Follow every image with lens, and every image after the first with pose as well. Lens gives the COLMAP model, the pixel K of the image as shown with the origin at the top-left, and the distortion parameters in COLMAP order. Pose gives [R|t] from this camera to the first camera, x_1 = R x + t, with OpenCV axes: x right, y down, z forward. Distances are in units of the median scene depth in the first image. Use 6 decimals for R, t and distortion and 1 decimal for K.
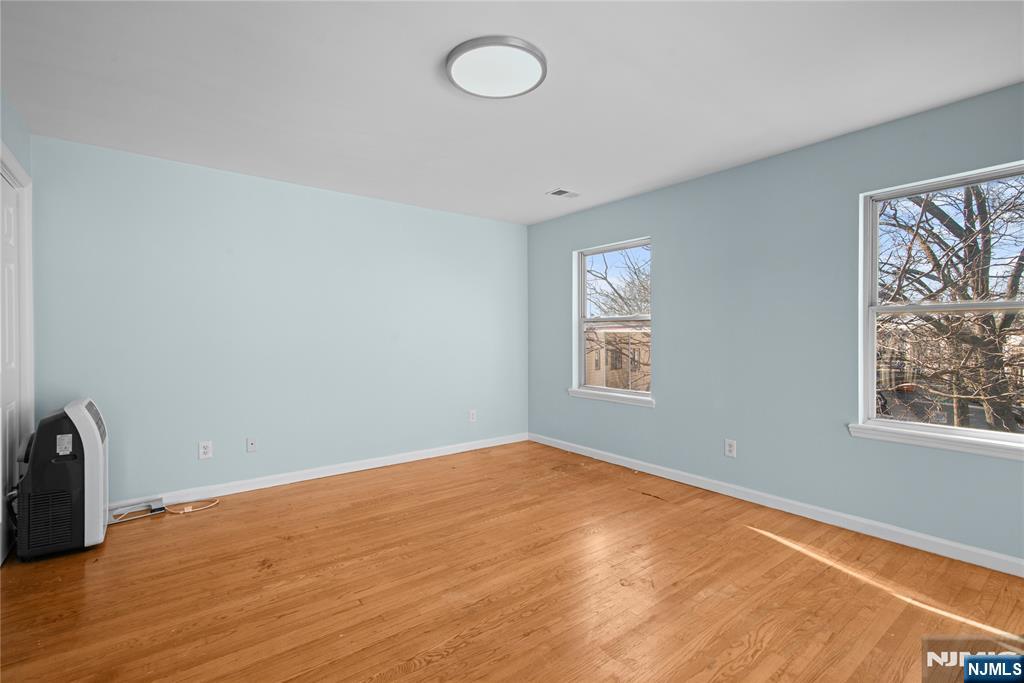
lens RADIAL K [[463.3, 0, 512.0], [0, 463.3, 341.5], [0, 0, 1]] dist [-0.016923, 0.000036]
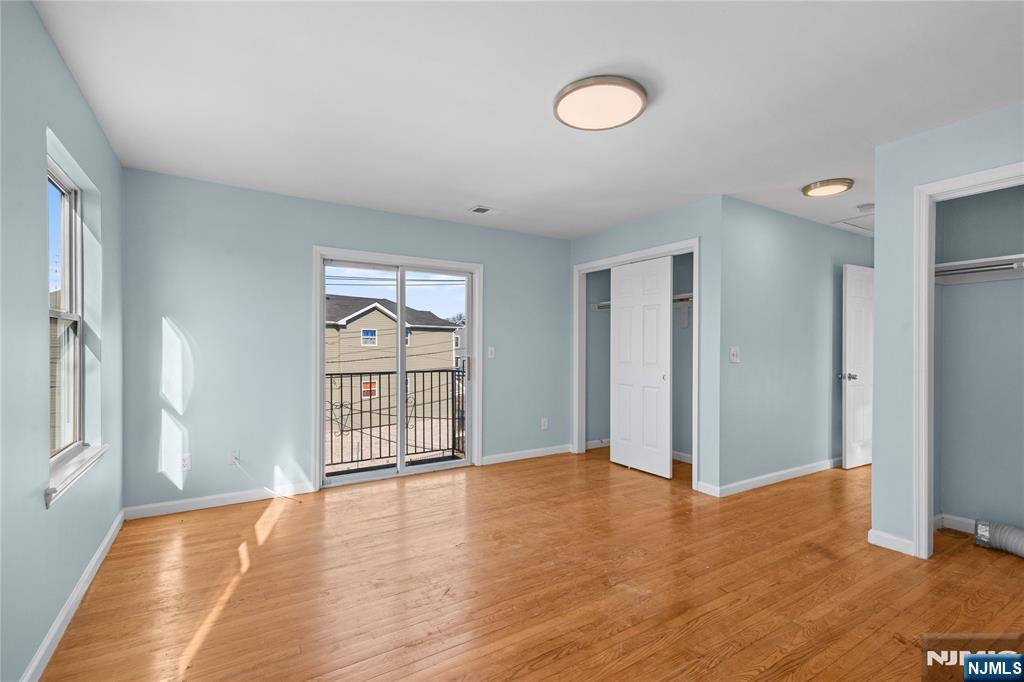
lens RADIAL K [[463.3, 0, 512.0], [0, 463.3, 341.0], [0, 0, 1]] dist [-0.016923, 0.000036]
pose [[-0.995521, -0.002998, 0.094498, 0.053222], [-0.003617, 0.999973, -0.006377, -0.014187], [-0.094476, -0.006690, -0.995505, 1.563190]]
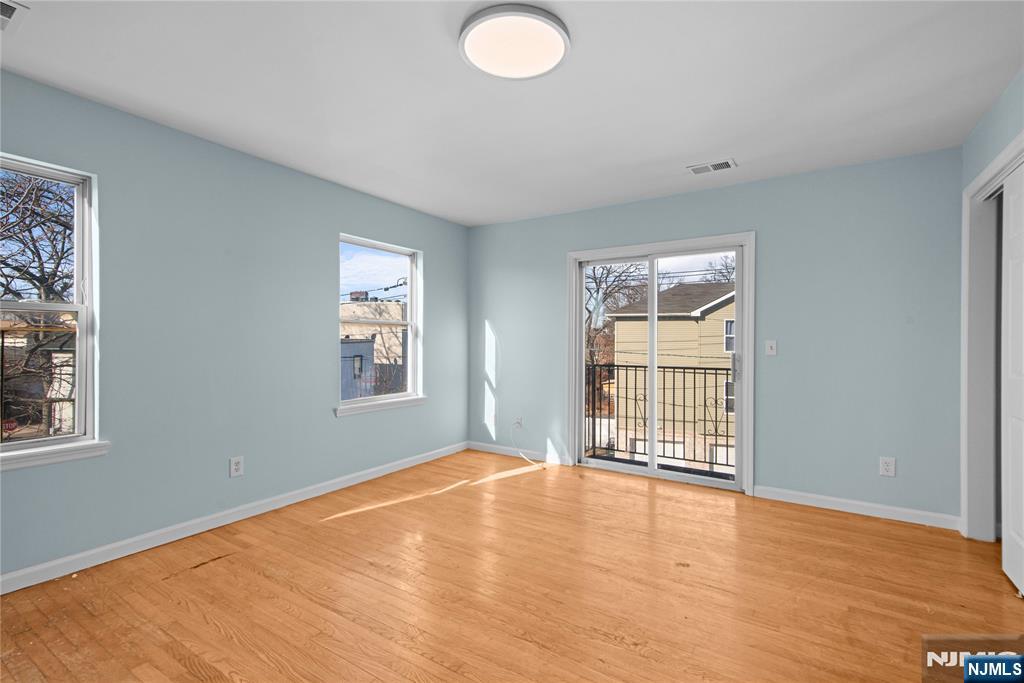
lens RADIAL K [[471.4, 0, 511.3], [0, 471.4, 335.7], [0, 0, 1]] dist [0.020068, 0.000007]
pose [[-0.329440, 0.002976, 0.944172, -0.680236], [0.006372, 0.999979, -0.000928, -0.018377], [-0.944155, 0.005711, -0.329452, 0.973284]]
